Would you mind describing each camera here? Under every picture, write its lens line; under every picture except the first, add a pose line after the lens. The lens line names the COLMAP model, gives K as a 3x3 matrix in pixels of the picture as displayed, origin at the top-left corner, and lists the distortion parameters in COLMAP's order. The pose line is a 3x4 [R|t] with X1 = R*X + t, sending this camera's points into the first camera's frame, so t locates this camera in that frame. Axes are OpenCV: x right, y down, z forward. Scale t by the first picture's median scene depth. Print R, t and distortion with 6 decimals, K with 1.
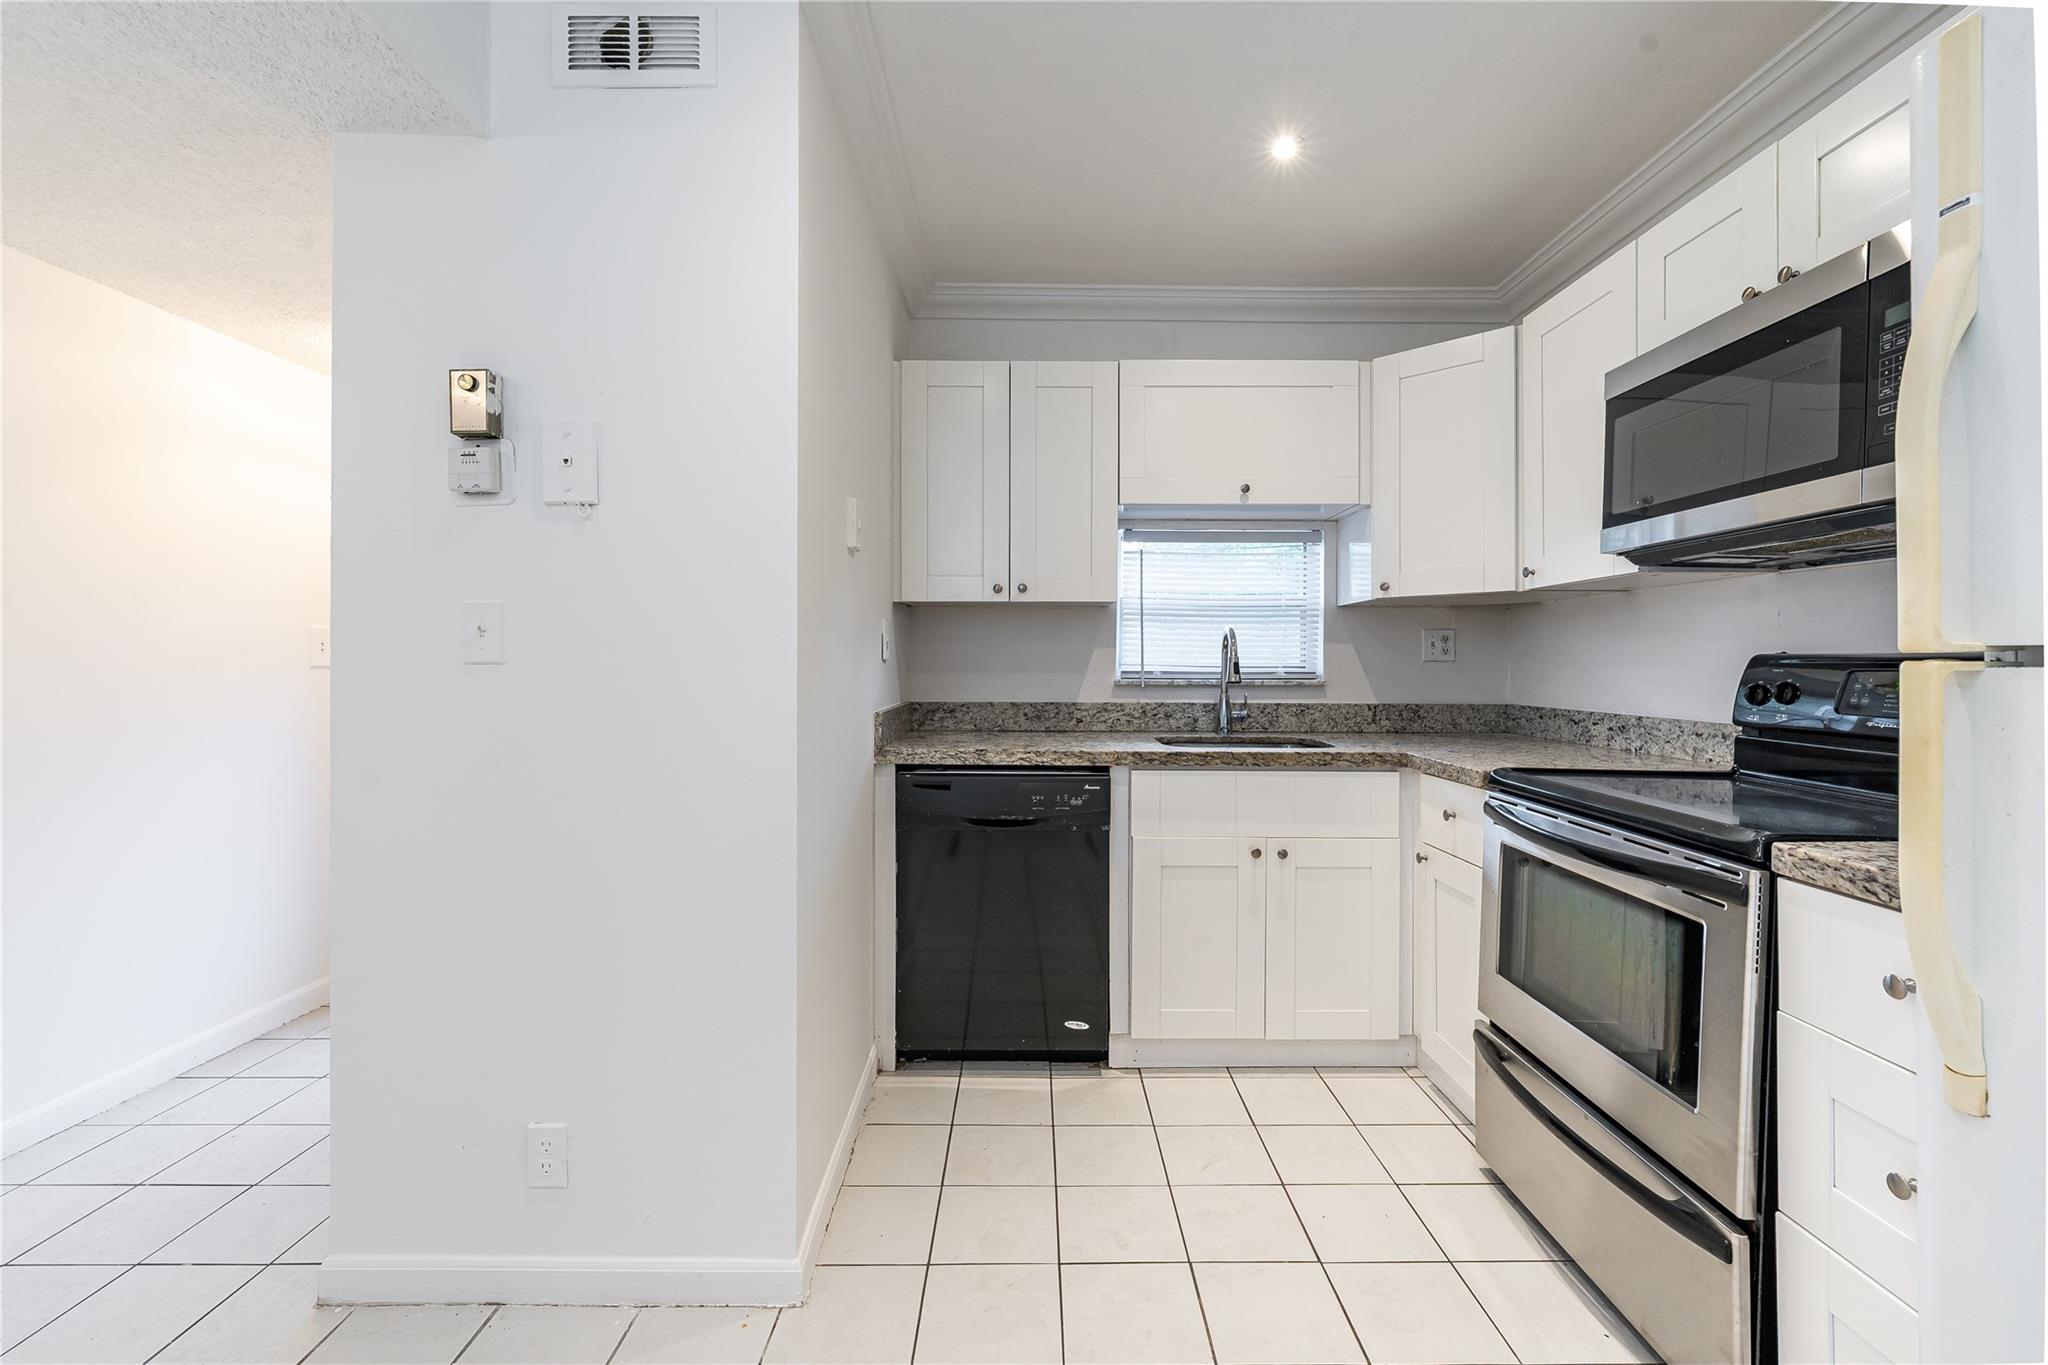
lens RADIAL K [[877.0, 0, 1030.8], [0, 877.0, 667.7], [0, 0, 1]] dist [0.001529, -0.000064]
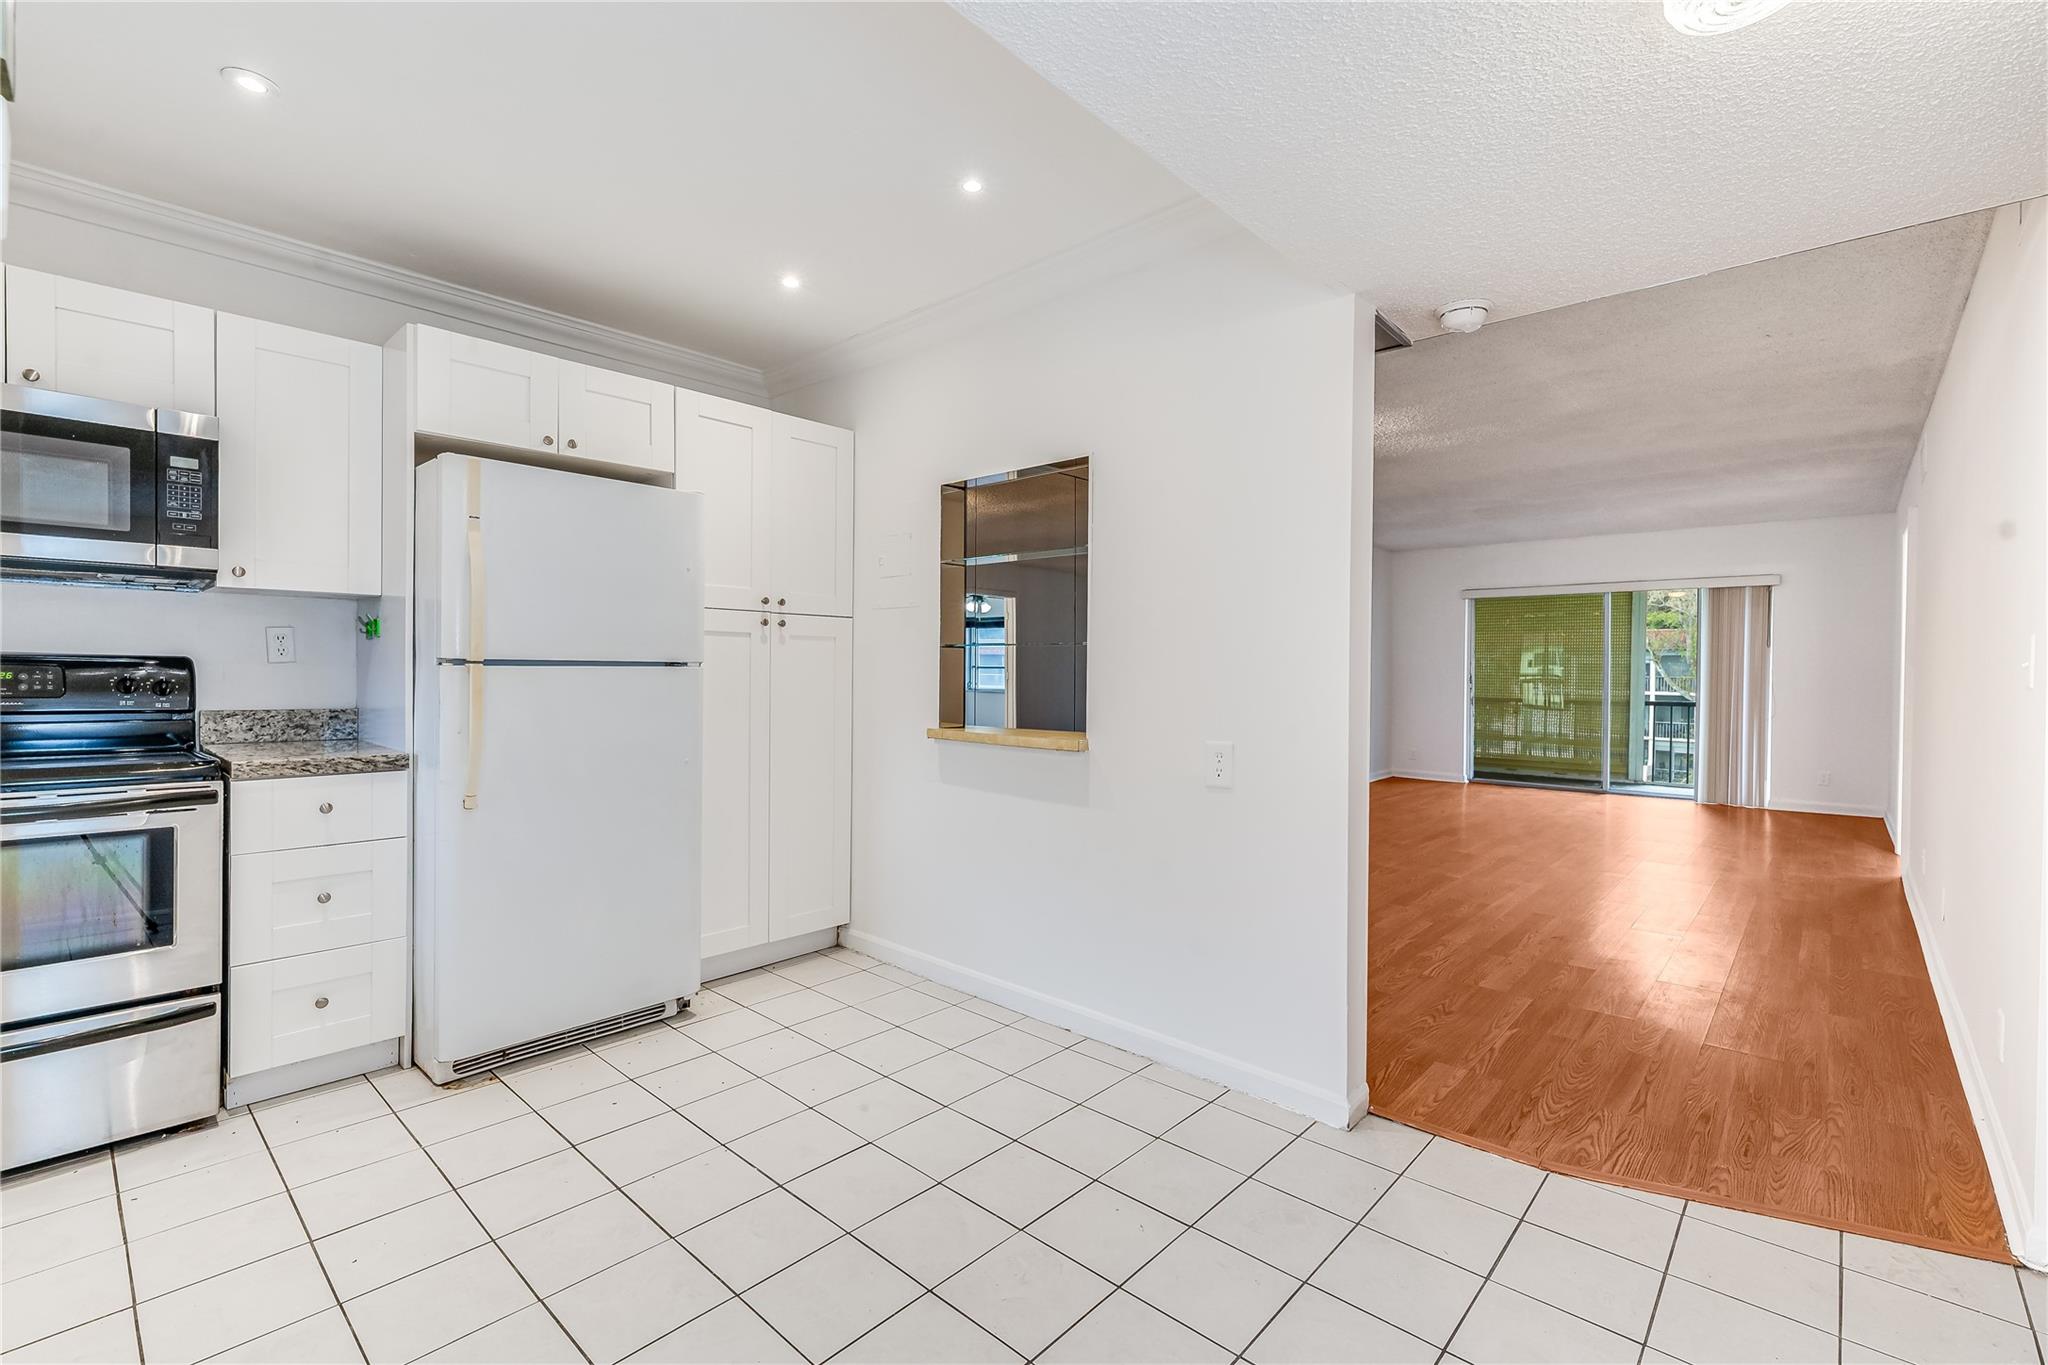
lens RADIAL K [[907.6, 0, 1023.9], [0, 907.6, 677.7], [0, 0, 1]] dist [0.002629, 0.000374]
pose [[-0.733269, -0.019113, 0.679670, -0.951730], [-0.011604, 0.999811, 0.015597, -0.012686], [-0.679839, 0.003550, -0.733352, 0.753614]]
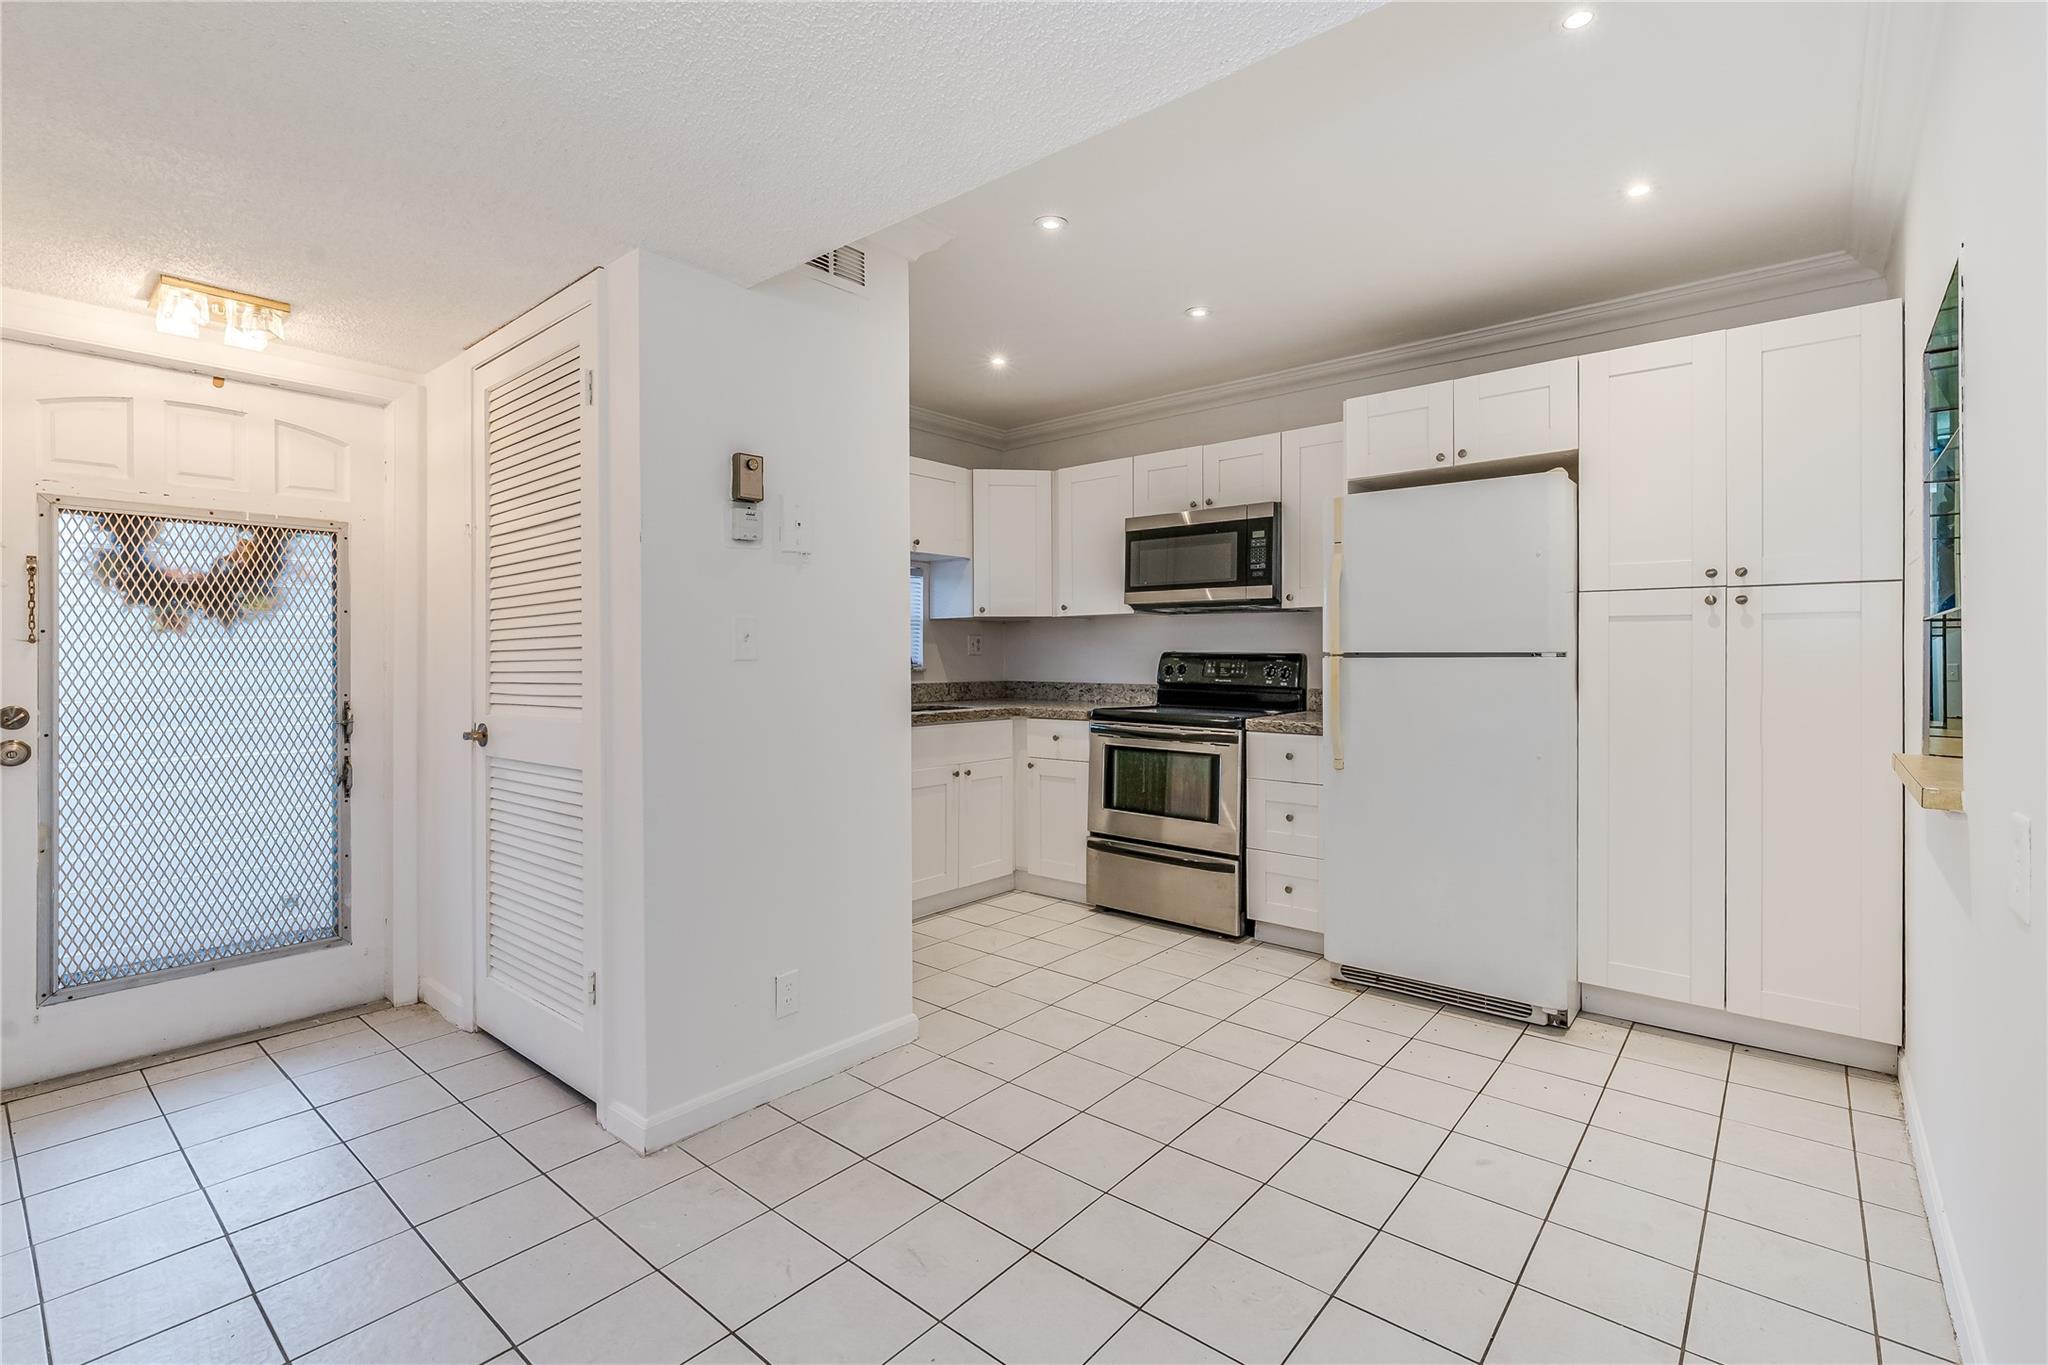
lens RADIAL K [[908.3, 0, 1026.9], [0, 908.3, 660.2], [0, 0, 1]] dist [-0.002216, -0.000003]
pose [[0.652236, -0.006866, 0.757985, -1.113556], [0.005098, 0.999976, 0.004671, -0.007403], [-0.757999, 0.000818, 0.652255, -0.233397]]
